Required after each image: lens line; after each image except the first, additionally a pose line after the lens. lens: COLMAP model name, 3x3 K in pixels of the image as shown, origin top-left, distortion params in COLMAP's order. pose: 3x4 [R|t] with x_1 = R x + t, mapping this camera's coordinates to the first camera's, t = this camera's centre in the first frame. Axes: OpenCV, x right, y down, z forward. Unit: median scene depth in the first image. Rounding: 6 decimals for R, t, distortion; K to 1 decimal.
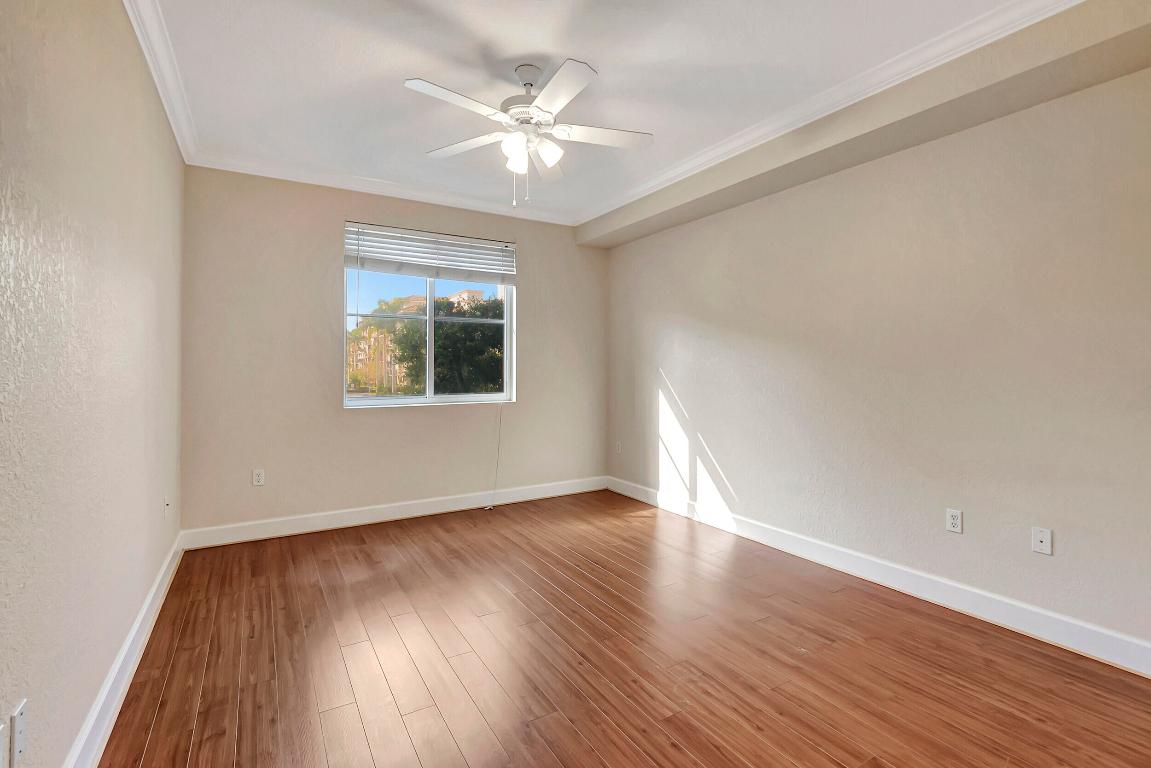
lens RADIAL K [[522.9, 0, 574.6], [0, 522.9, 377.4], [0, 0, 1]] dist [0.003942, -0.000708]
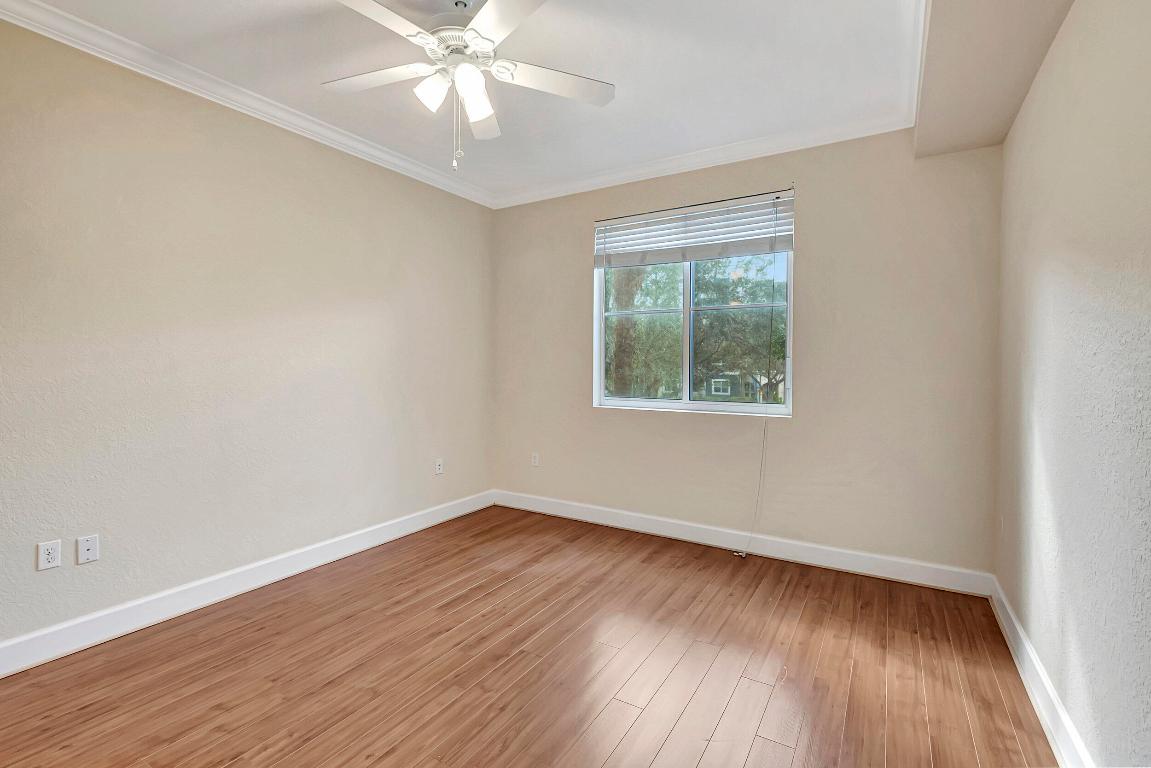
lens RADIAL K [[522.9, 0, 573.2], [0, 522.9, 380.2], [0, 0, 1]] dist [0.003942, -0.000708]
pose [[0.450664, 0.031477, -0.892138, 0.493022], [-0.017642, 0.999497, 0.026353, -0.020982], [0.892519, 0.003862, 0.450993, 0.552074]]
